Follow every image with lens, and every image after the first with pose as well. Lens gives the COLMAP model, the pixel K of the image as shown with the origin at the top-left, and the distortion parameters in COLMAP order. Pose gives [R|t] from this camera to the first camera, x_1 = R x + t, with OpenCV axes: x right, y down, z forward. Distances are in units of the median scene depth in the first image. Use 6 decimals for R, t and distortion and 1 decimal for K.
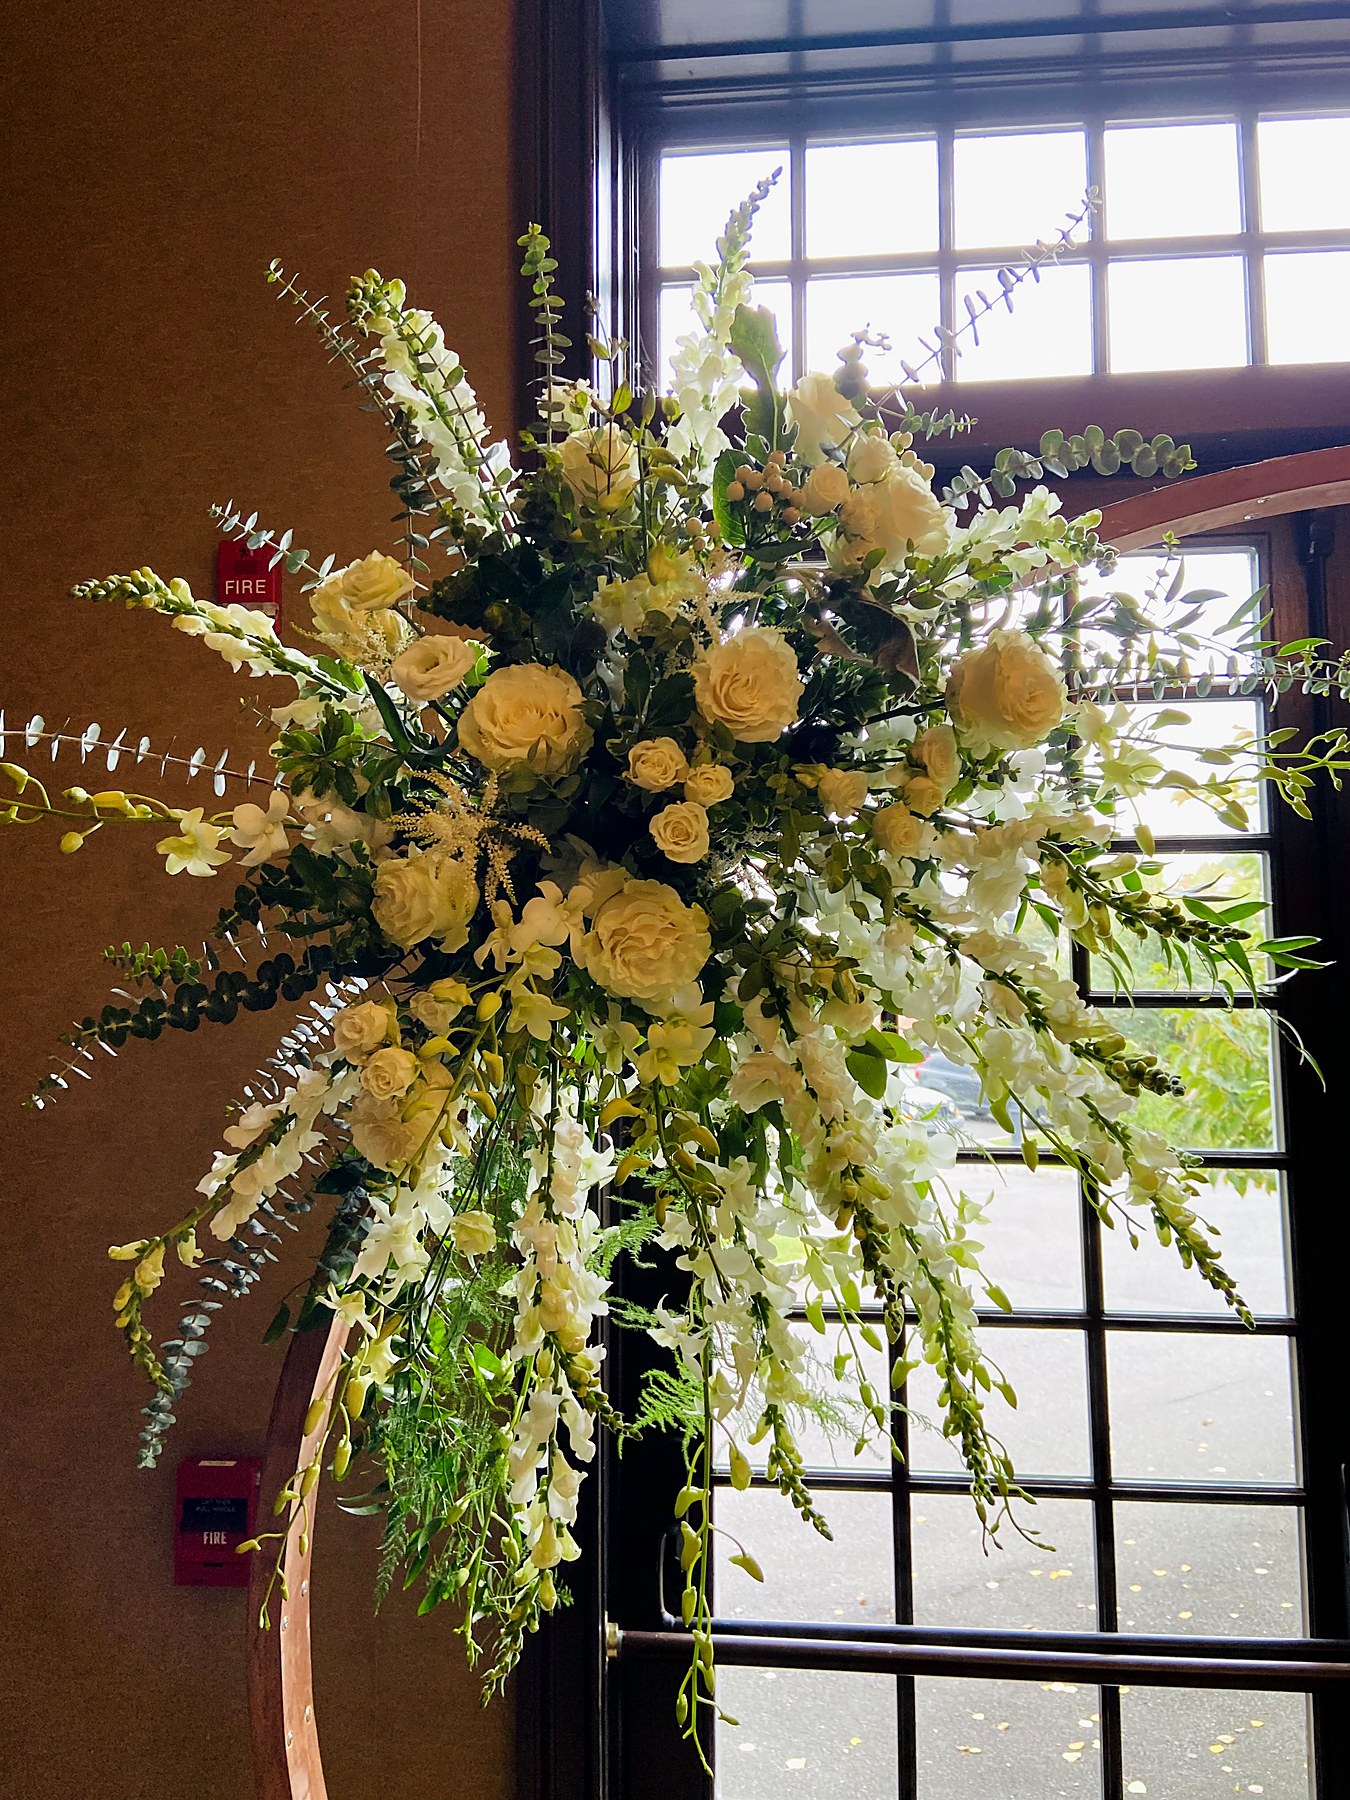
lens RADIAL K [[1401.9, 0, 679.0], [0, 1401.9, 883.8], [0, 0, 1]] dist [0.092073, -0.004759]
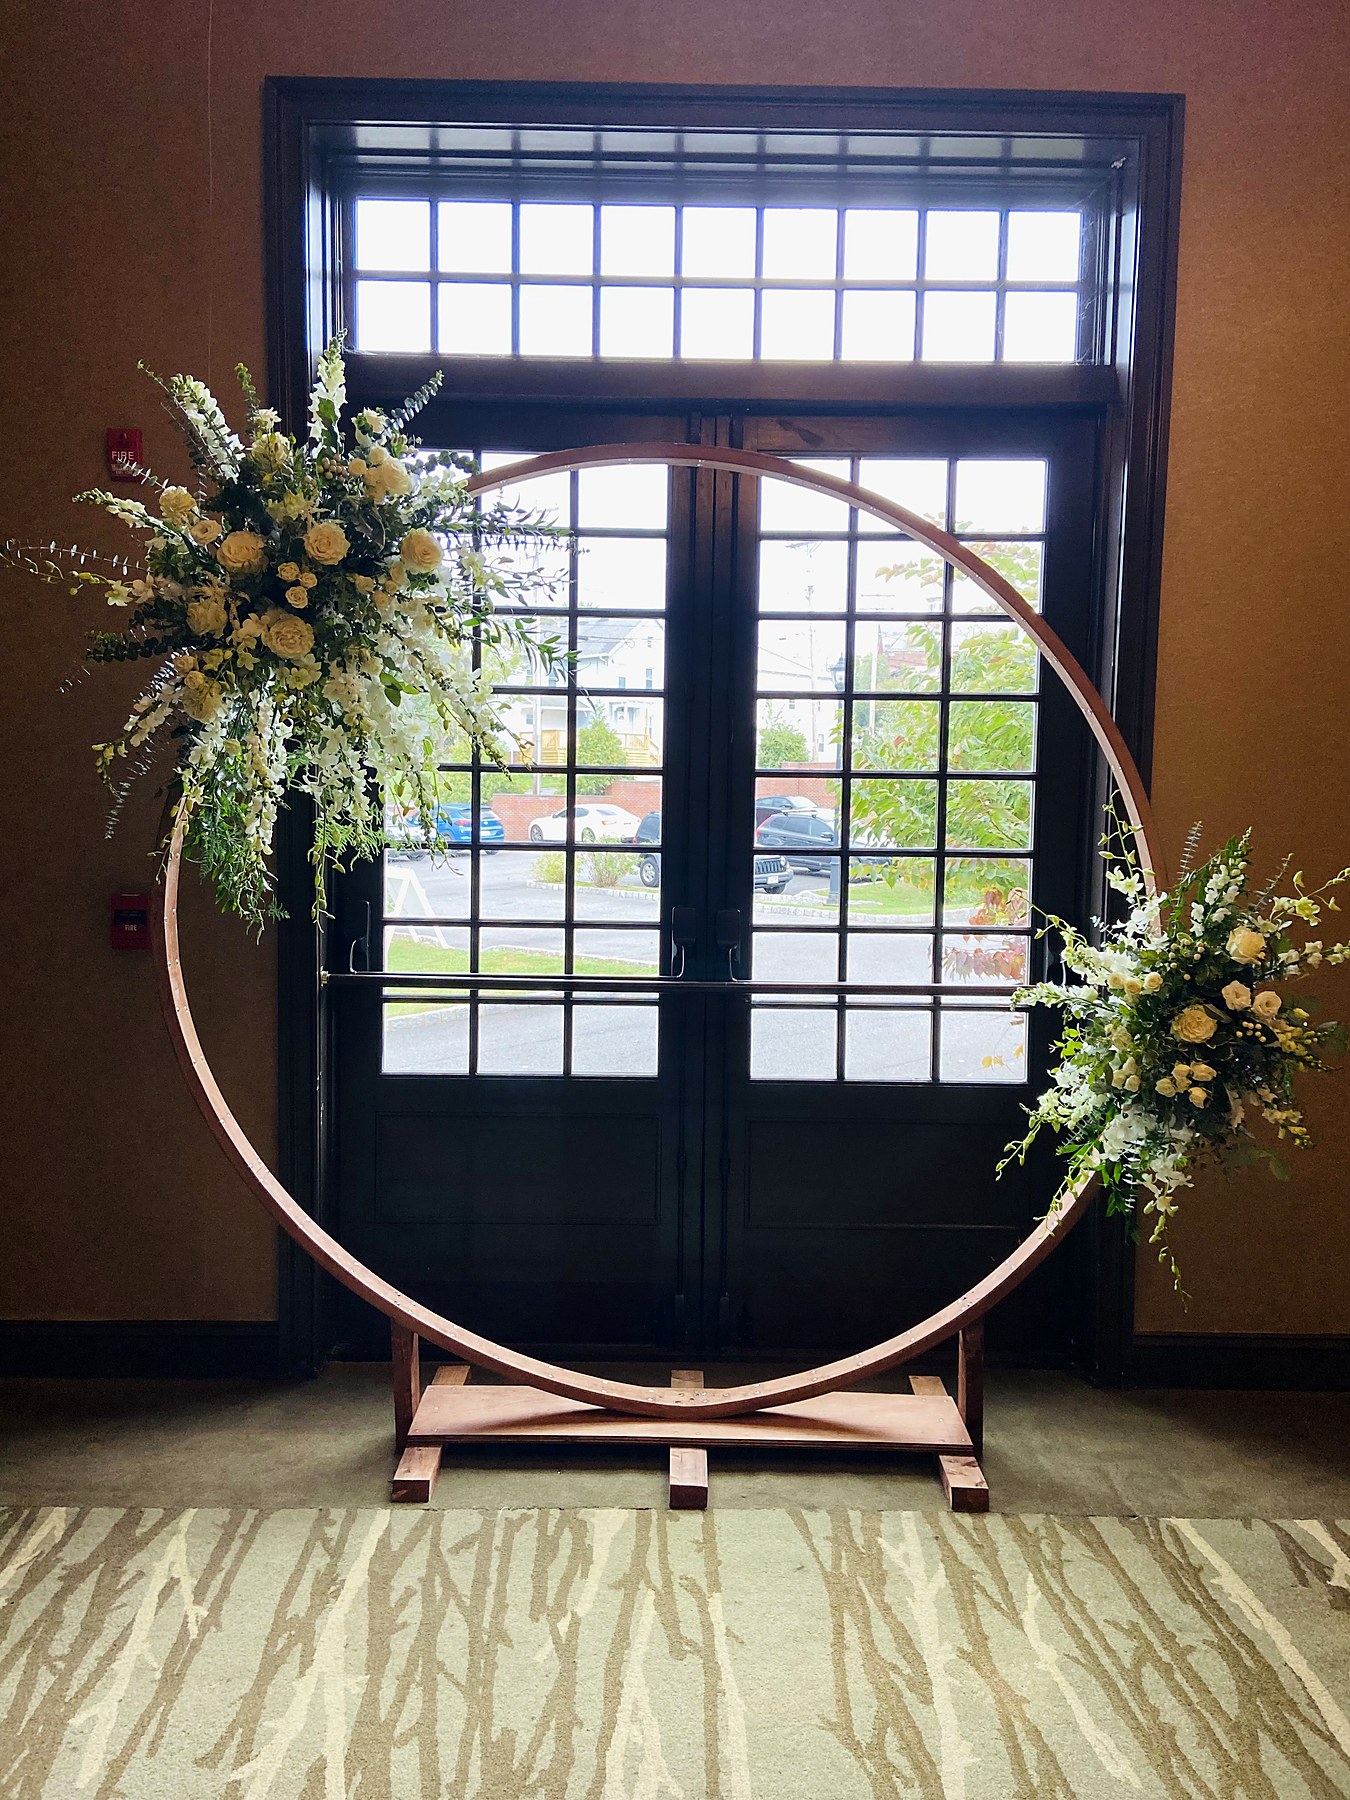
lens RADIAL K [[1401.9, 0, 679.0], [0, 1401.9, 883.8], [0, 0, 1]] dist [0.092073, -0.004759]
pose [[0.995960, 0.014441, 0.088626, 0.487557], [-0.028523, 0.986743, 0.159763, 0.052114], [-0.085144, -0.161645, 0.983169, -1.844517]]
